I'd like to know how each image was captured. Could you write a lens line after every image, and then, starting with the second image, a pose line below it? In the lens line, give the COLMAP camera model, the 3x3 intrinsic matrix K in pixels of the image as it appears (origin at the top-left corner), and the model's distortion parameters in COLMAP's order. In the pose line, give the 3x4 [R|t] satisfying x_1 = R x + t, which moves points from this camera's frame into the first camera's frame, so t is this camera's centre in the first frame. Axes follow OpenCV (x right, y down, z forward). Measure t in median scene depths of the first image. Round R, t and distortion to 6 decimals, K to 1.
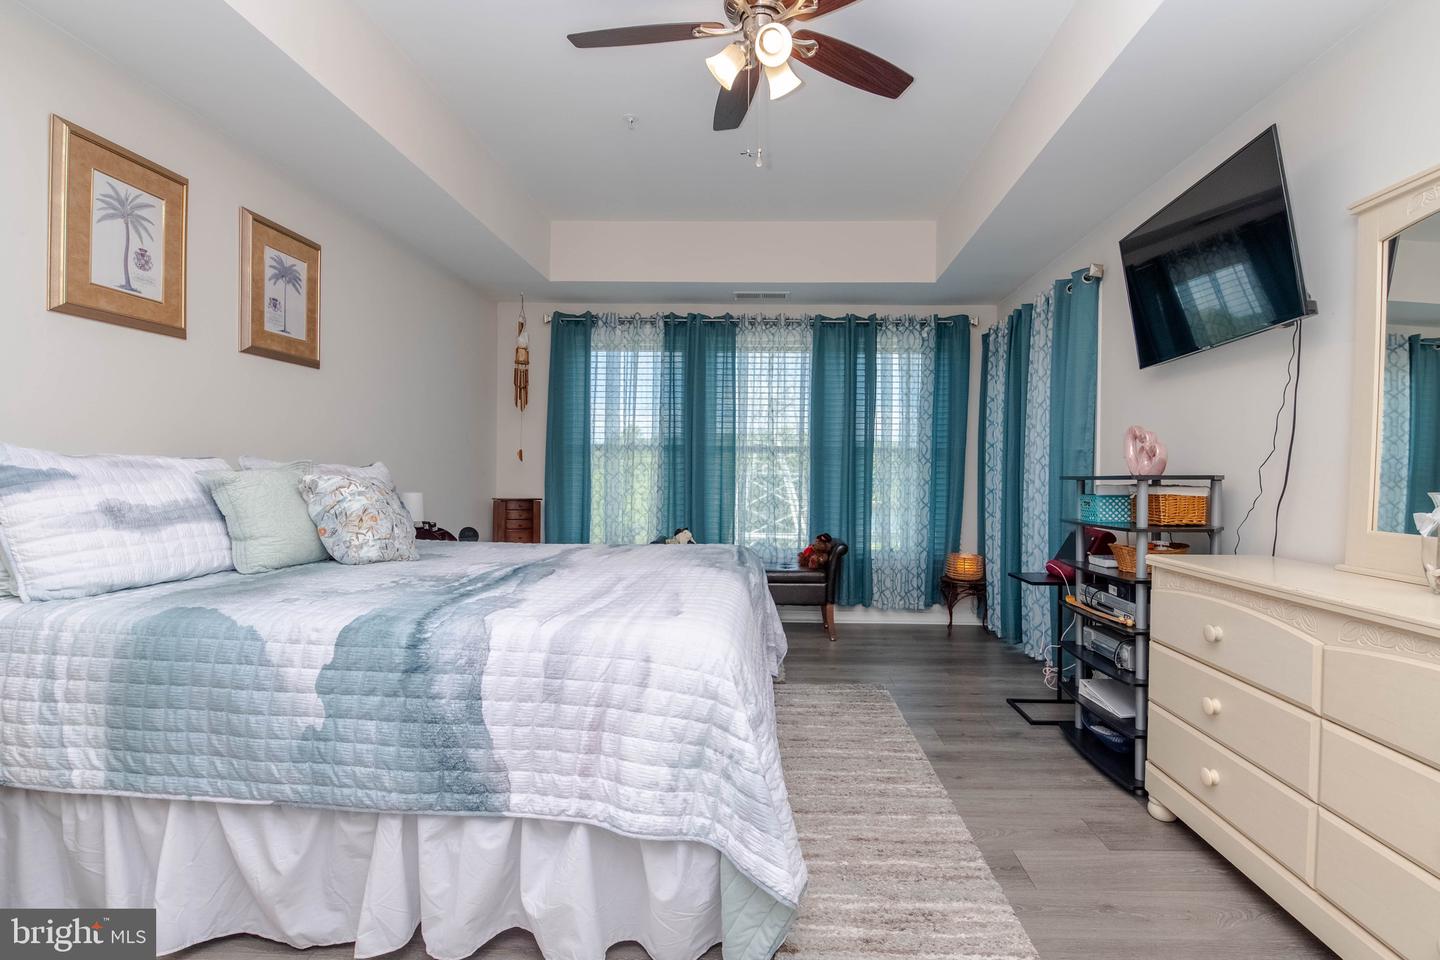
lens RADIAL K [[634.3, 0, 727.0], [0, 634.3, 483.2], [0, 0, 1]] dist [-0.001923, -0.009275]
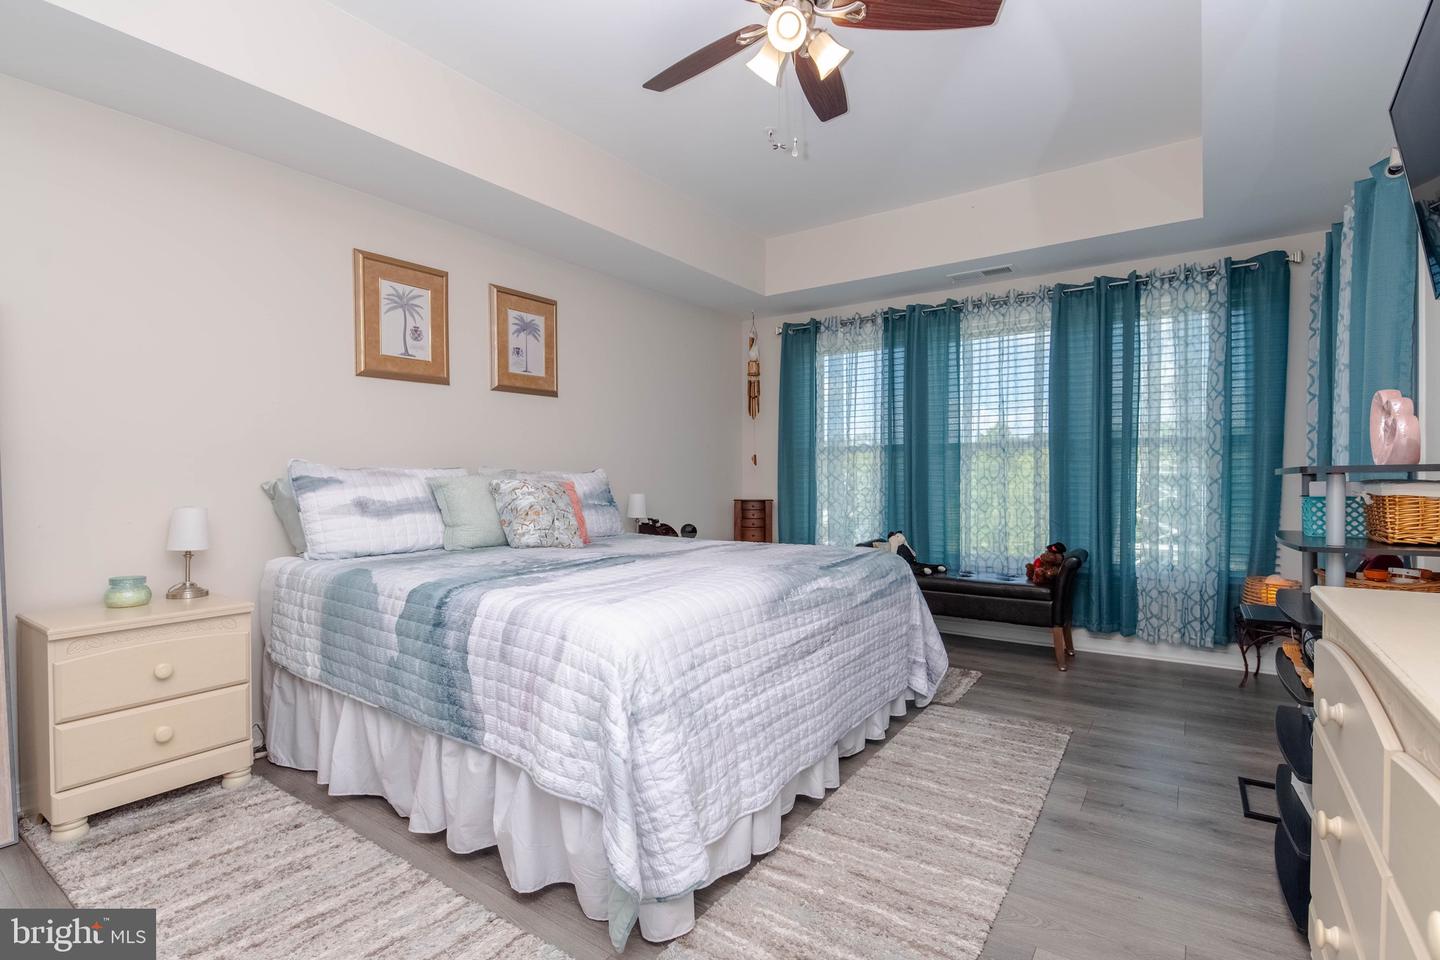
lens RADIAL K [[631.8, 0, 728.3], [0, 631.8, 487.6], [0, 0, 1]] dist [-0.004835, -0.000796]
pose [[0.855446, -0.004810, -0.517870, 0.387931], [0.005874, 0.999983, 0.000415, 0.005345], [0.517860, -0.003397, 0.855459, 0.100078]]
